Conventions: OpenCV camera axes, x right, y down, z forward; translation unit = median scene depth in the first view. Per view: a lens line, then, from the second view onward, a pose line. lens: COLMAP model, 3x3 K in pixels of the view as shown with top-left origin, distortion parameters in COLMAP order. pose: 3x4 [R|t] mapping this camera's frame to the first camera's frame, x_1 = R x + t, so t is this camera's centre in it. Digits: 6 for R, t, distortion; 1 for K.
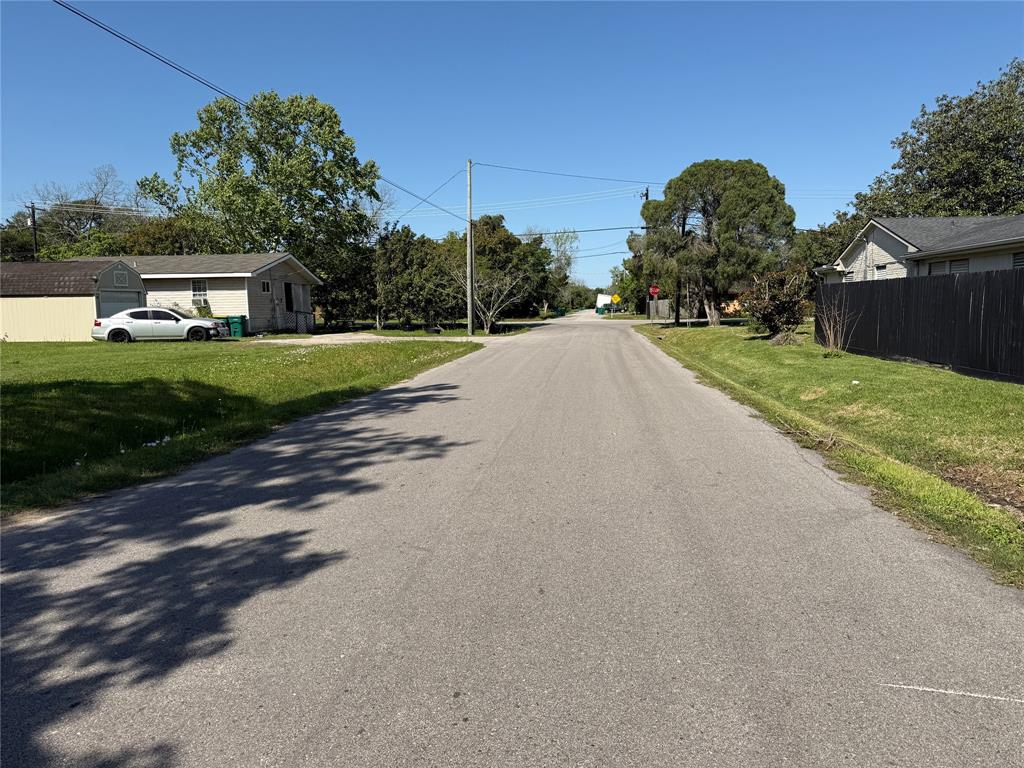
lens RADIAL K [[727.5, 0, 528.9], [0, 727.5, 388.4], [0, 0, 1]] dist [0.102060, -0.118228]
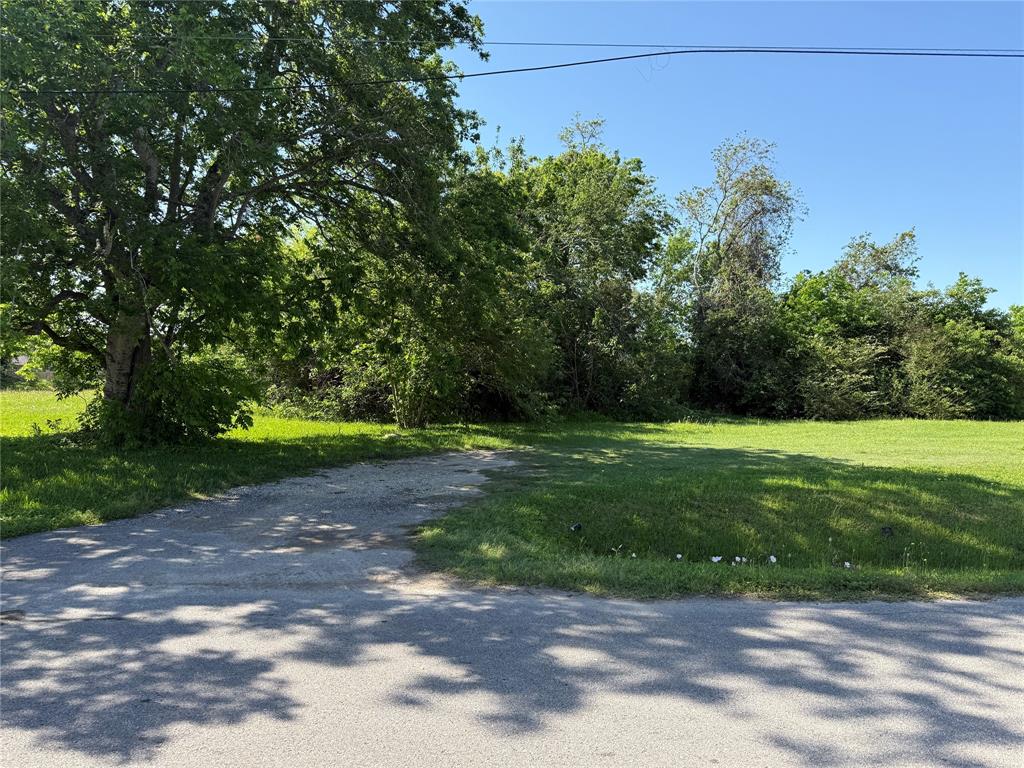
lens RADIAL K [[727.5, 0, 528.9], [0, 727.5, 388.4], [0, 0, 1]] dist [0.102060, -0.118228]
pose [[0.115817, 0.027411, -0.992892, 0.447691], [-0.139024, 0.990227, 0.011121, -0.162447], [0.983493, 0.136748, 0.118496, 1.274418]]
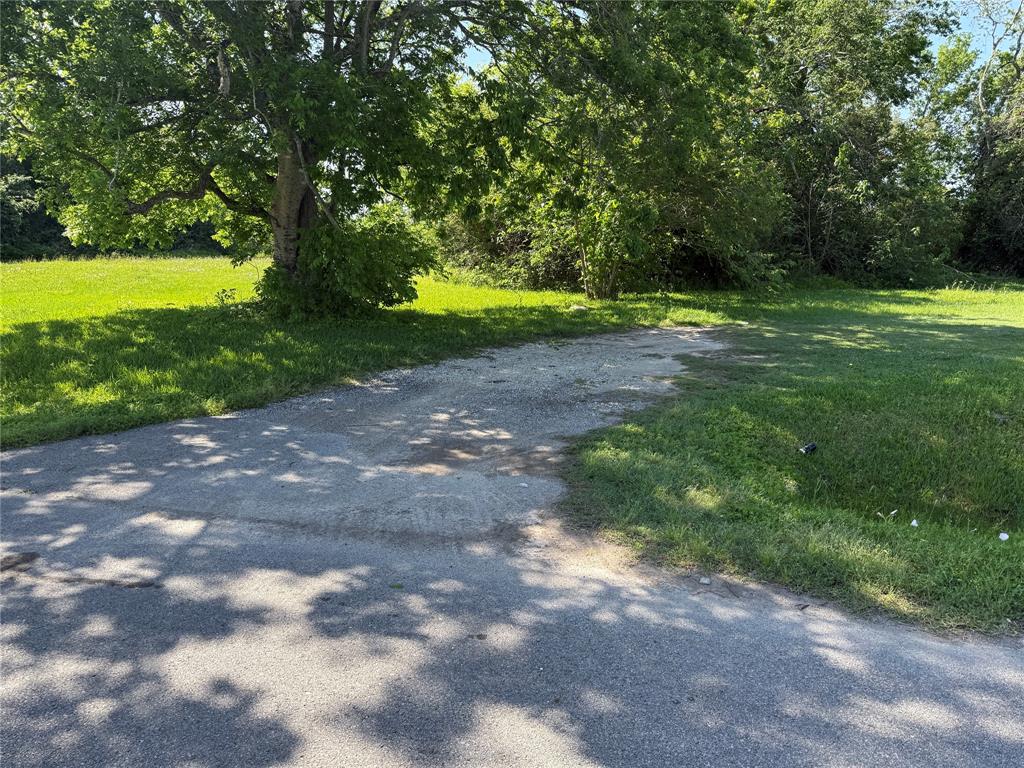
lens RADIAL K [[731.9, 0, 515.5], [0, 731.9, 390.8], [0, 0, 1]] dist [0.125030, -0.200664]
pose [[-0.179617, 0.209573, -0.961154, -0.074695], [-0.114421, 0.965962, 0.232004, -0.154844], [0.977060, 0.151648, -0.149524, 1.340142]]
